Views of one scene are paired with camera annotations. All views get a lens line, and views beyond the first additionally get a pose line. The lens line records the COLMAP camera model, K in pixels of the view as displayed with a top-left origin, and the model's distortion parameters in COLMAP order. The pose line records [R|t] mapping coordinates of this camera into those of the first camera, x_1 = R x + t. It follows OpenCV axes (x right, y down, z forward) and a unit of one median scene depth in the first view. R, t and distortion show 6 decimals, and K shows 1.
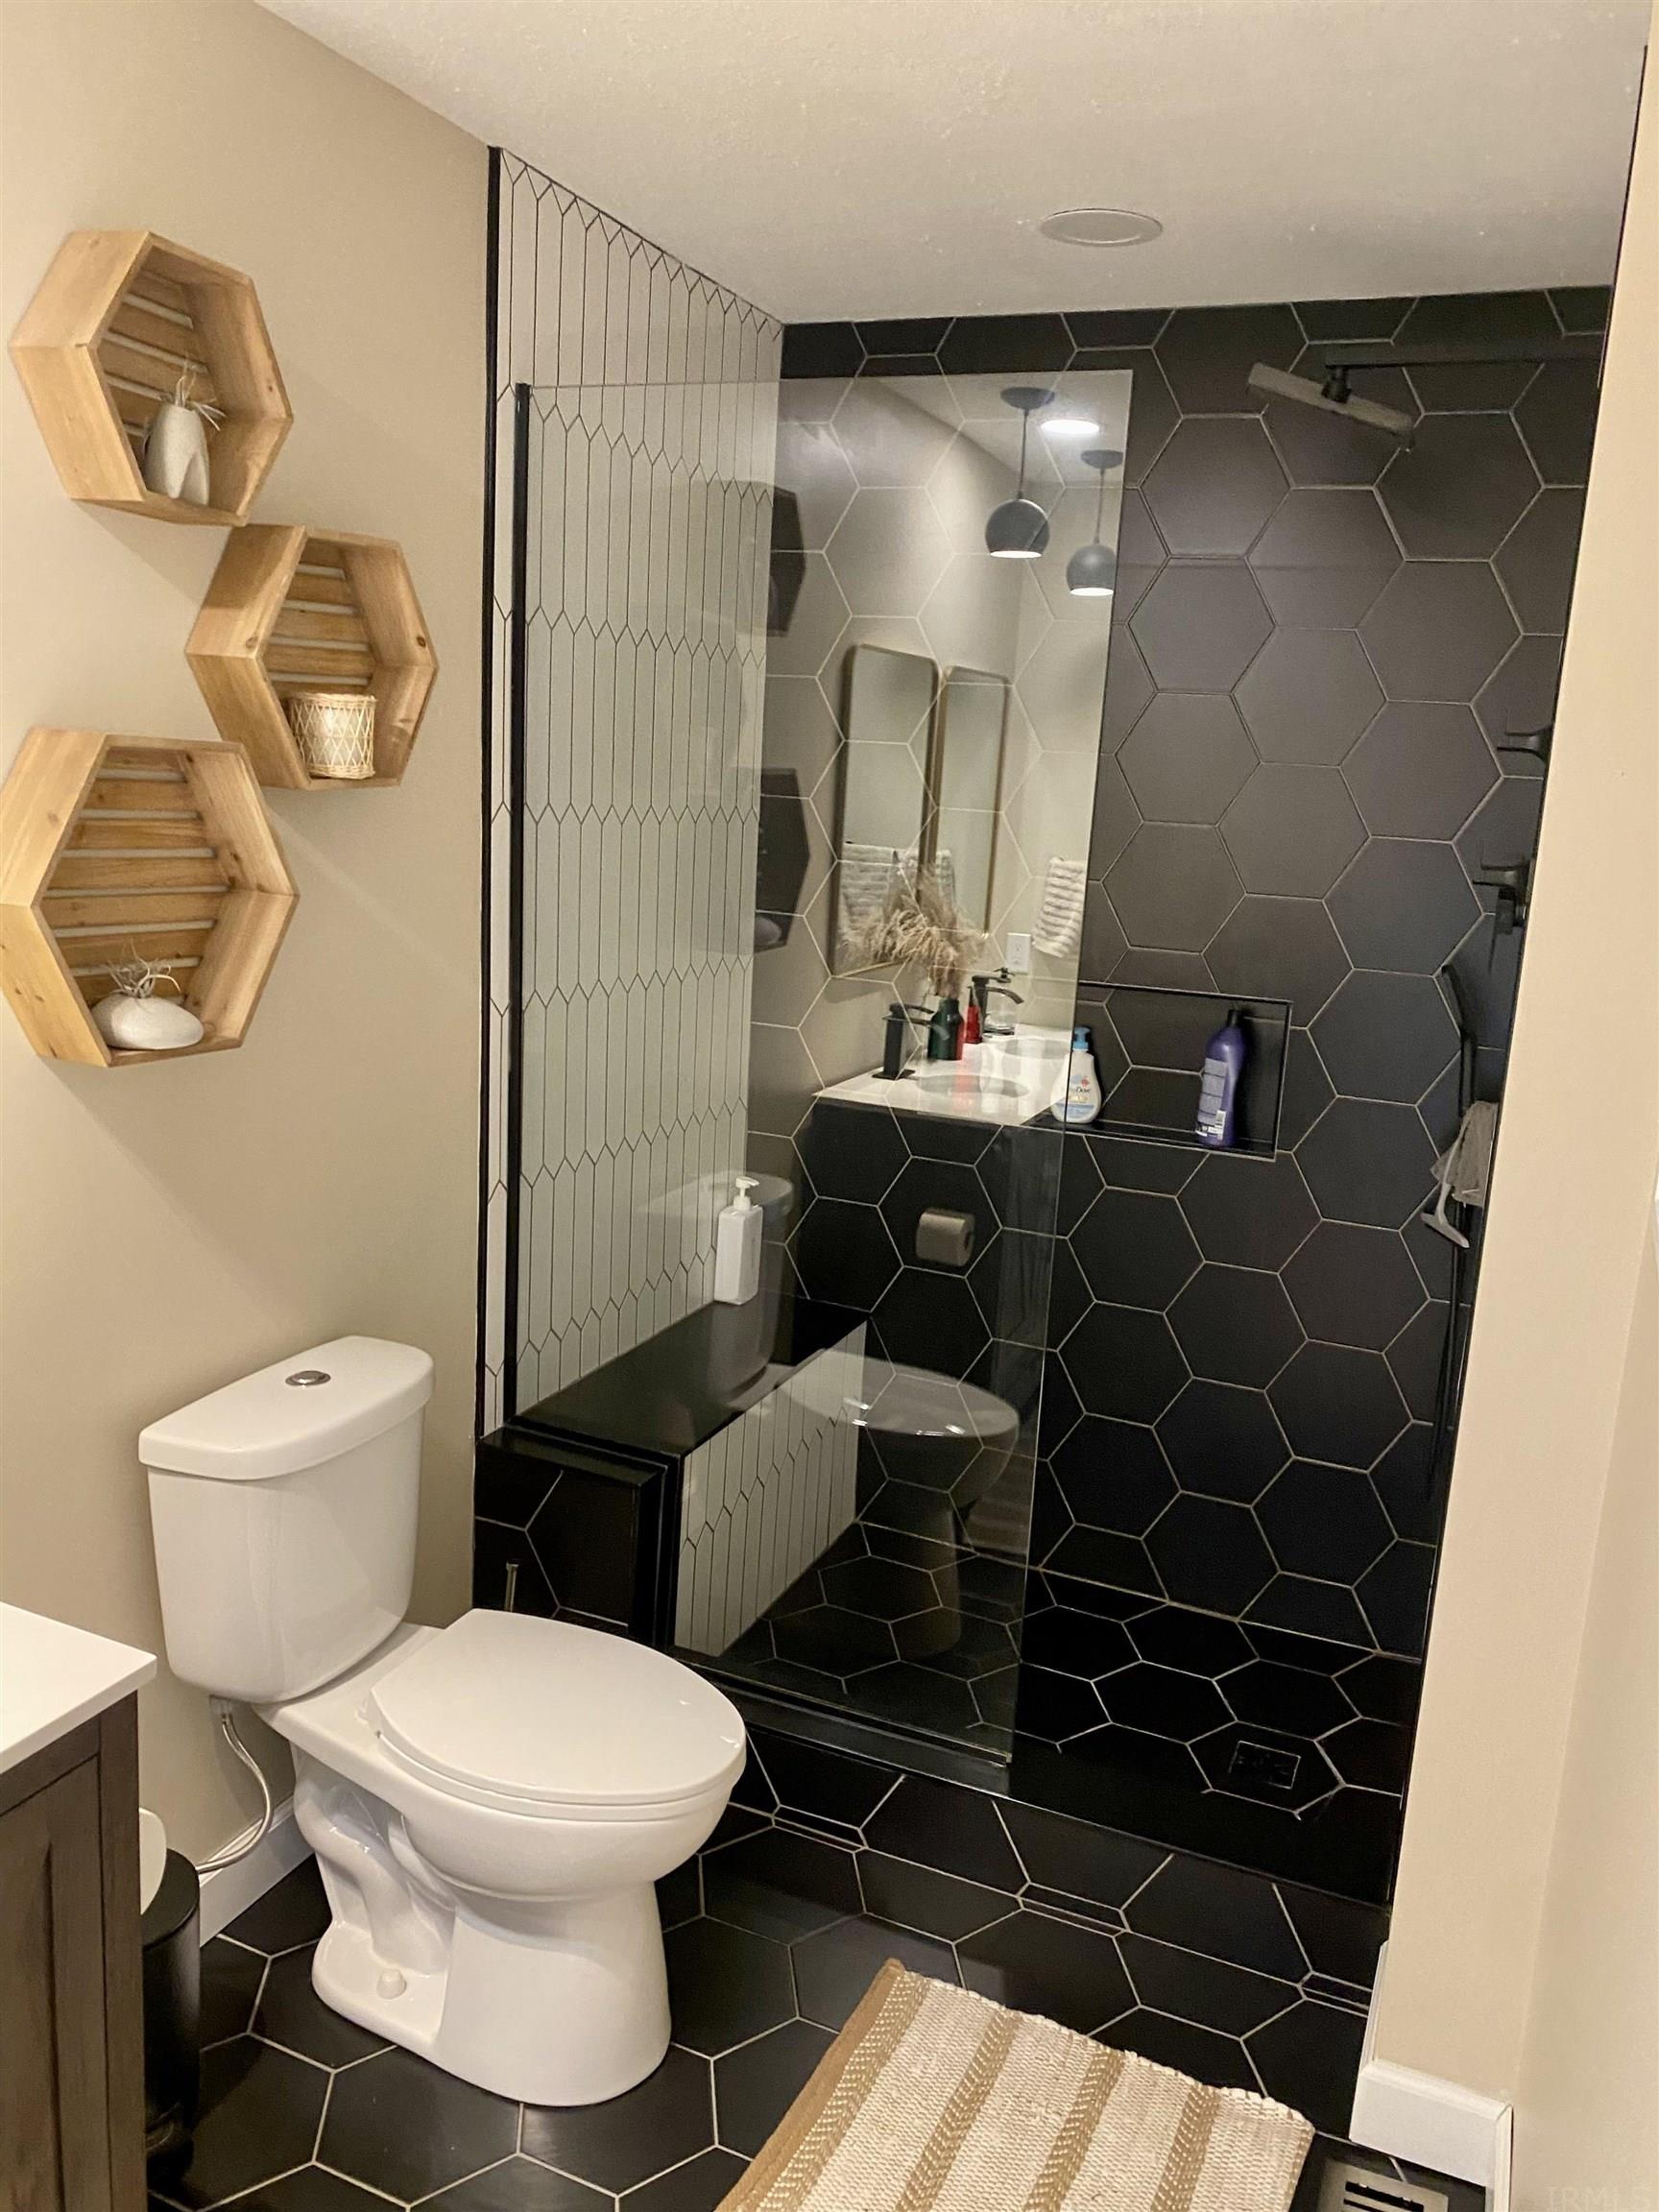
lens RADIAL K [[1650.7, 0, 827.5], [0, 1650.7, 1103.0], [0, 0, 1]] dist [0.030630, -0.037324]
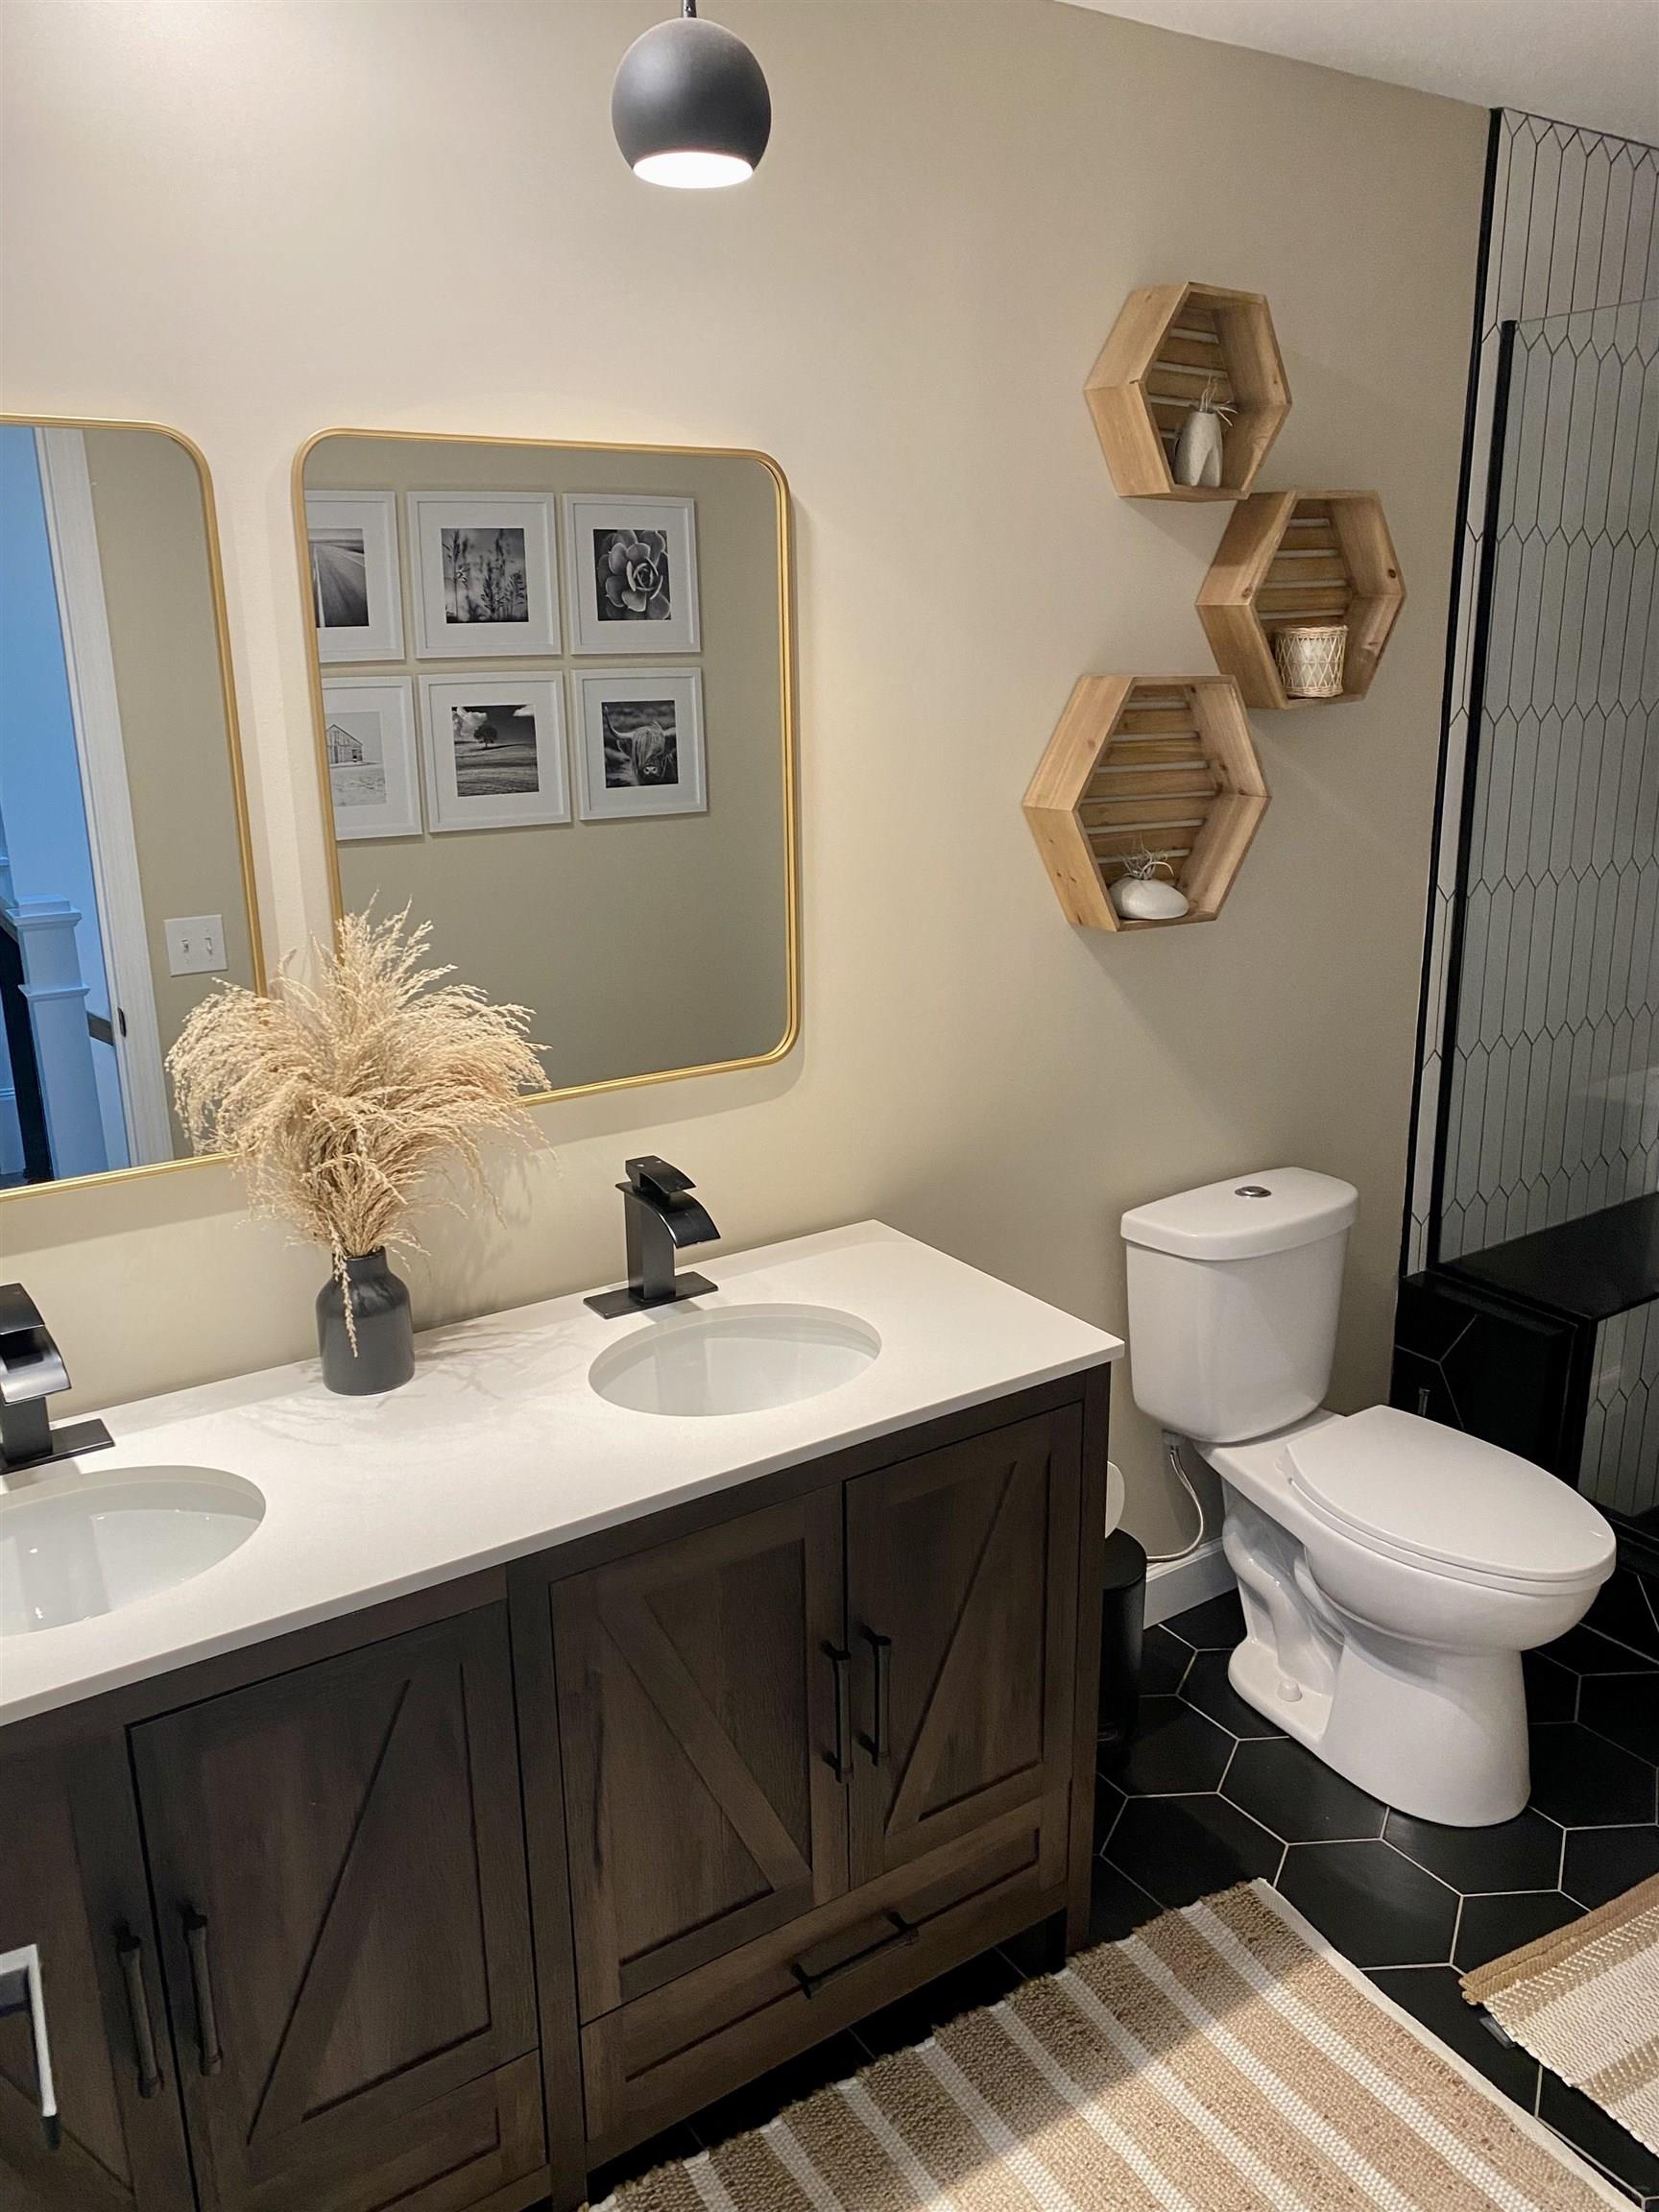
lens RADIAL K [[1650.7, 0, 817.2], [0, 1650.7, 1097.5], [0, 0, 1]] dist [0.030630, -0.037324]
pose [[0.832005, 0.077272, -0.549361, 0.089049], [-0.047696, 0.996549, 0.067937, 0.028041], [0.552714, -0.030322, 0.832819, -0.206245]]
